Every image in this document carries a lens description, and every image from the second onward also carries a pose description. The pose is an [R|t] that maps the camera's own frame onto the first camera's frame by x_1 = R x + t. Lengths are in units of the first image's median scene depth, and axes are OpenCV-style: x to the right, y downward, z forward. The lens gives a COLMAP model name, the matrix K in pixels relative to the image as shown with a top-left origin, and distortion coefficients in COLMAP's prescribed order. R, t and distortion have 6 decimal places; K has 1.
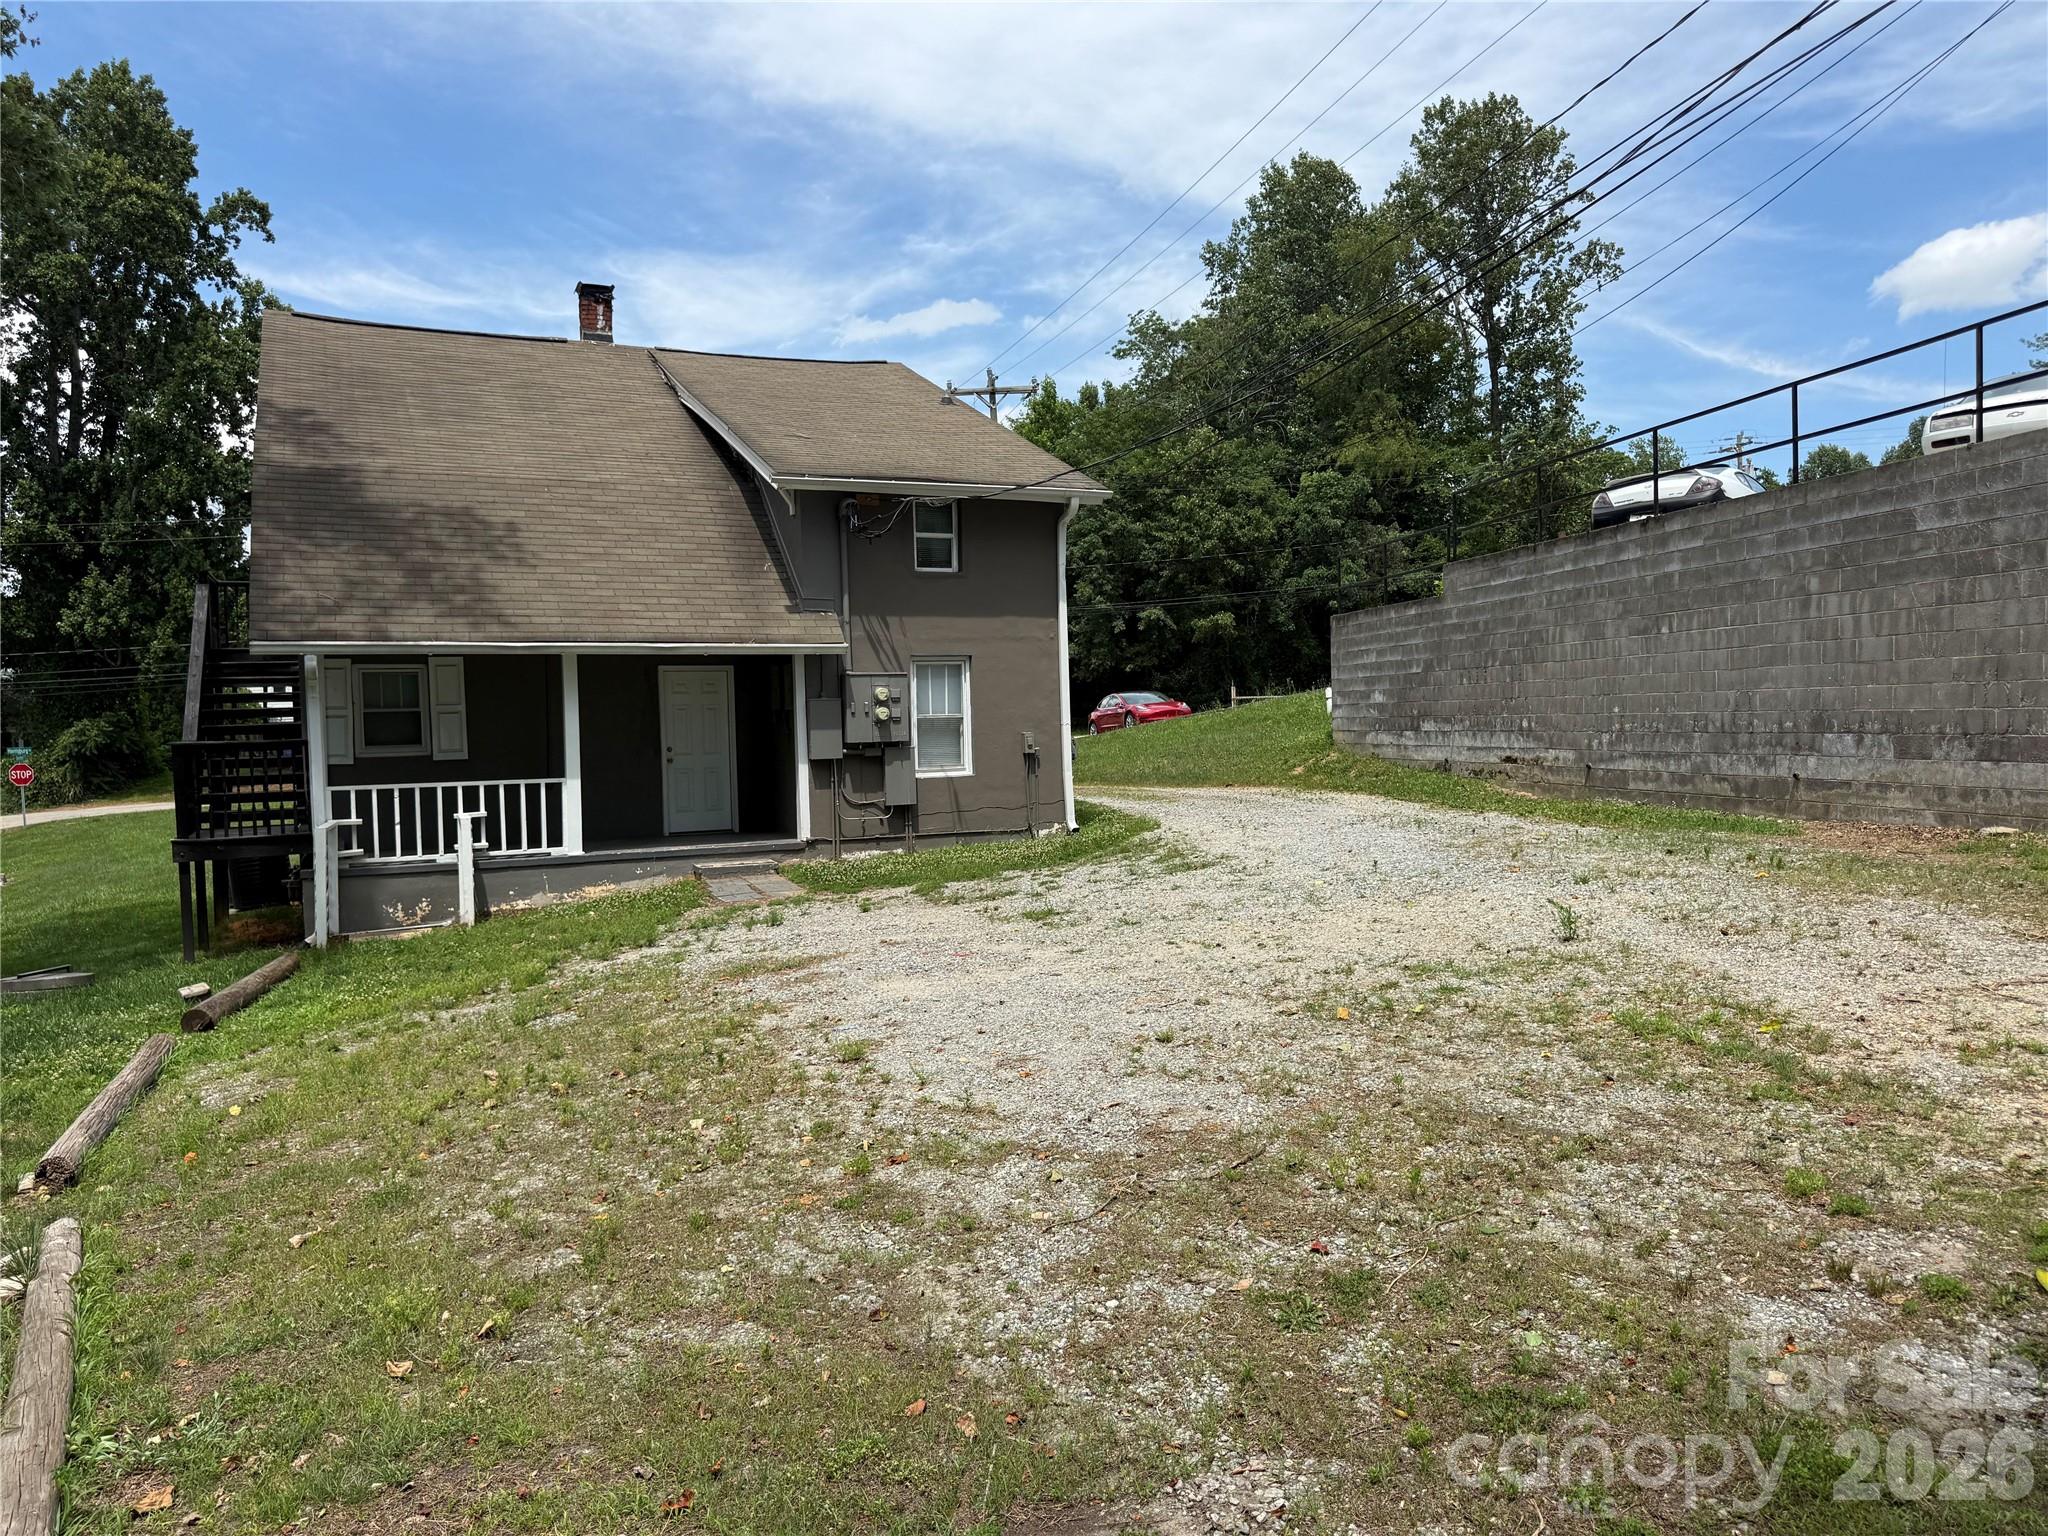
lens RADIAL K [[1446.8, 0, 1031.8], [0, 1446.8, 815.6], [0, 0, 1]] dist [0.027318, -0.026951]
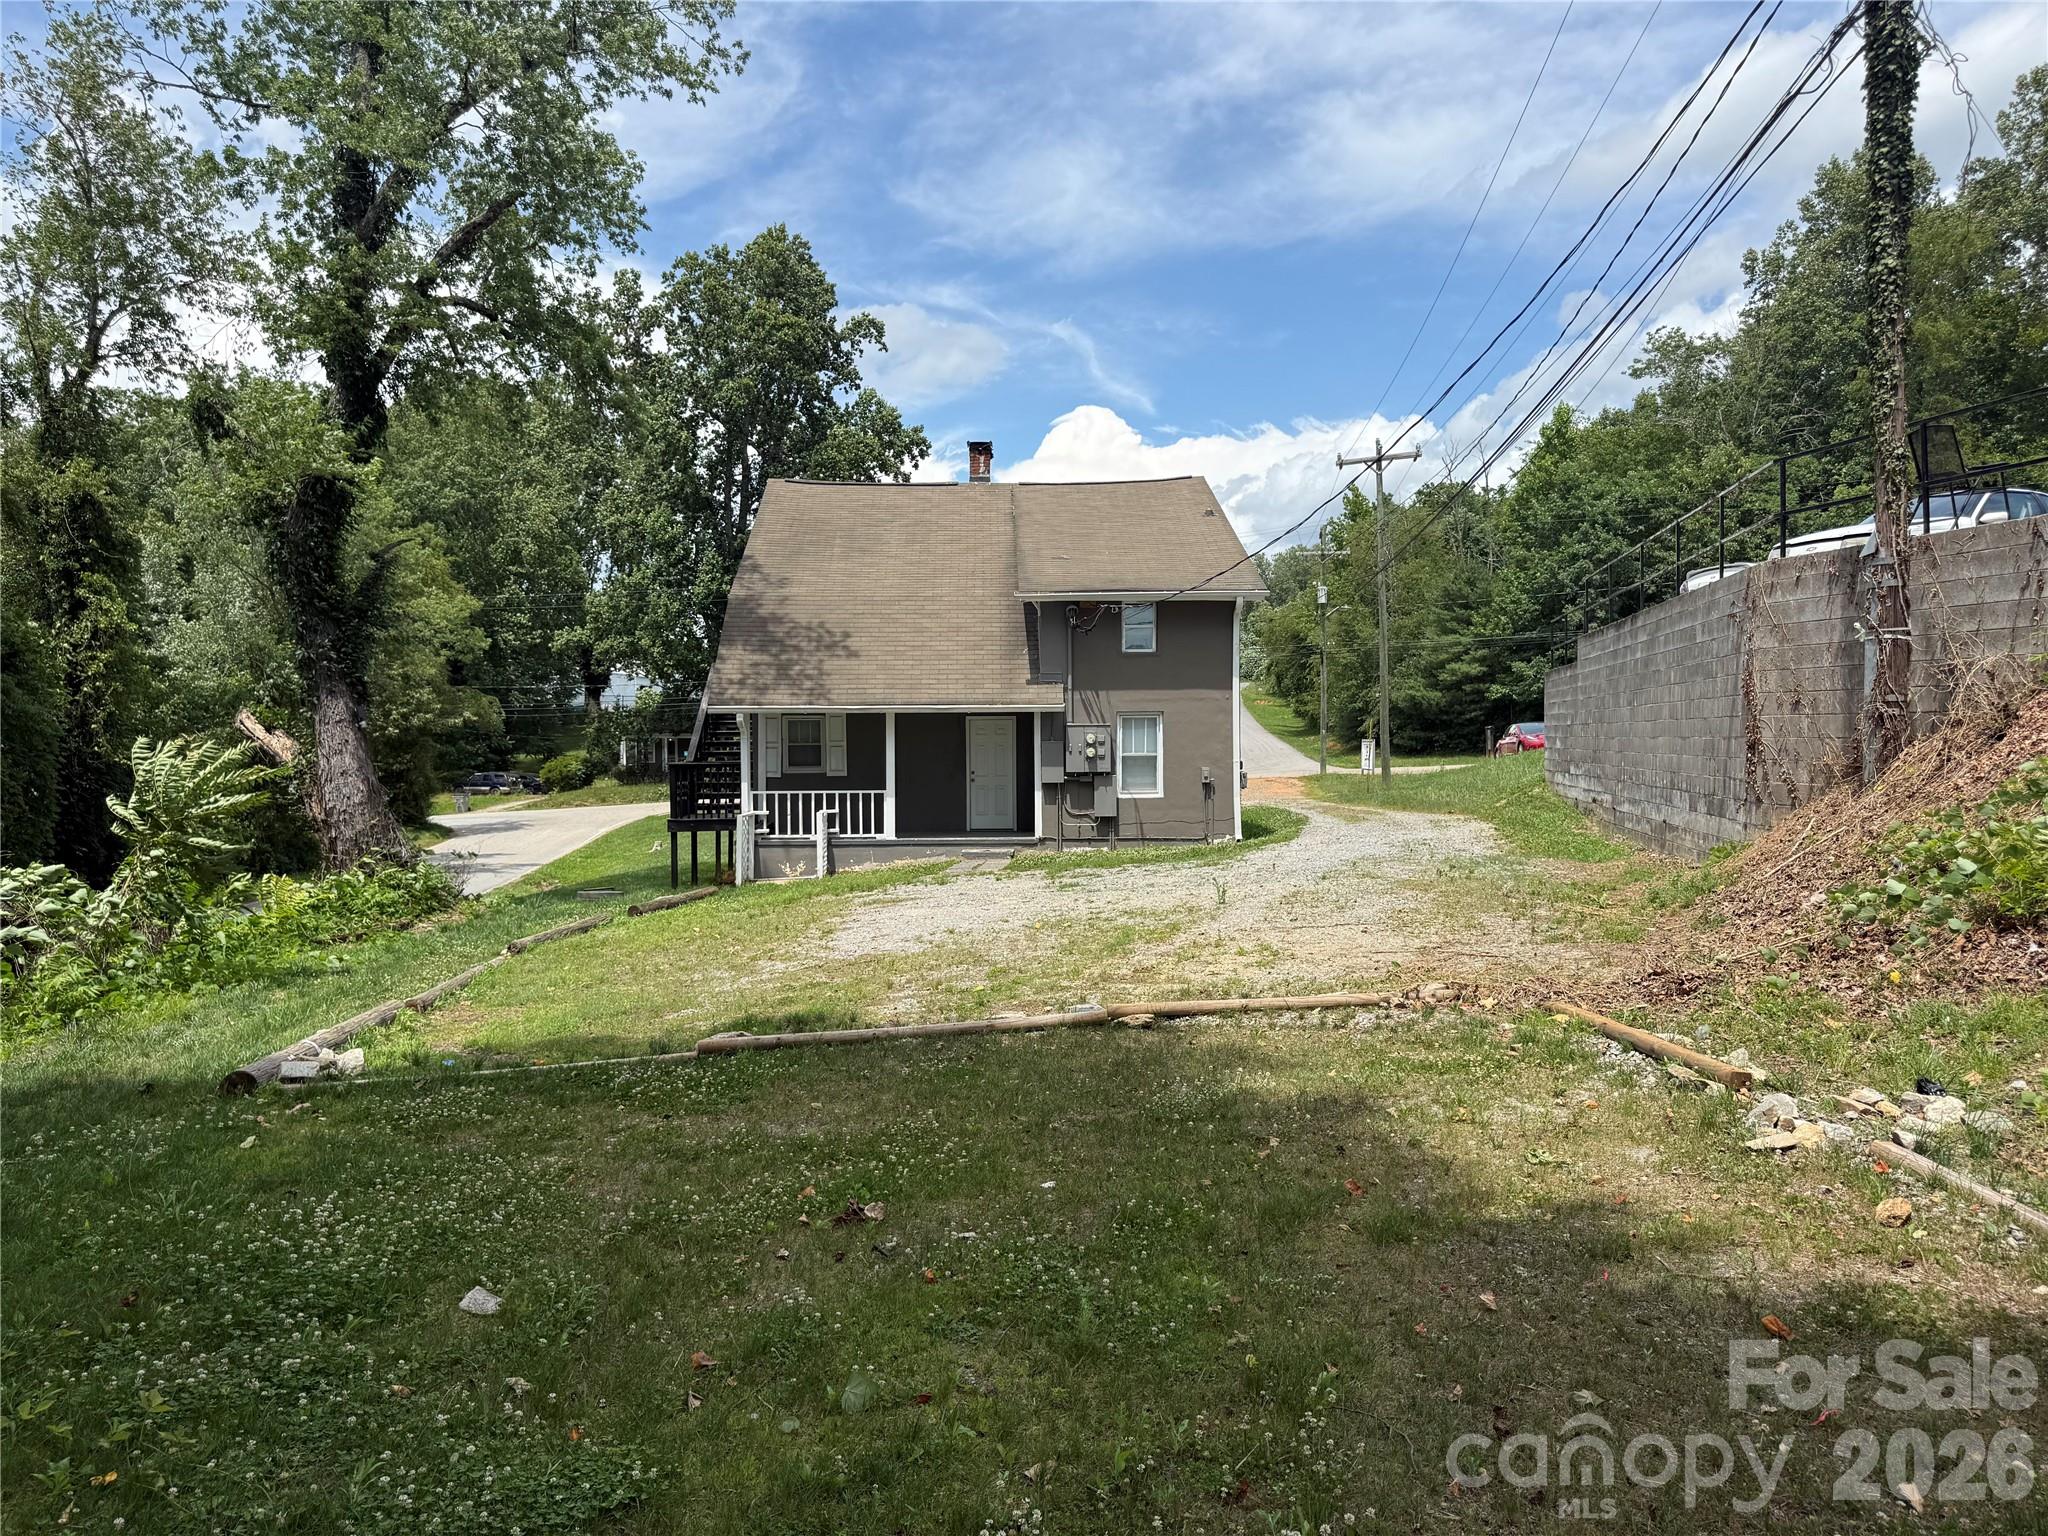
lens RADIAL K [[1446.8, 0, 1016.3], [0, 1446.8, 771.2], [0, 0, 1]] dist [0.027318, -0.026951]
pose [[0.914634, 0.027221, -0.403366, 0.401439], [-0.042000, 0.998730, -0.027836, -0.008247], [0.402096, 0.042401, 0.914615, -0.343707]]
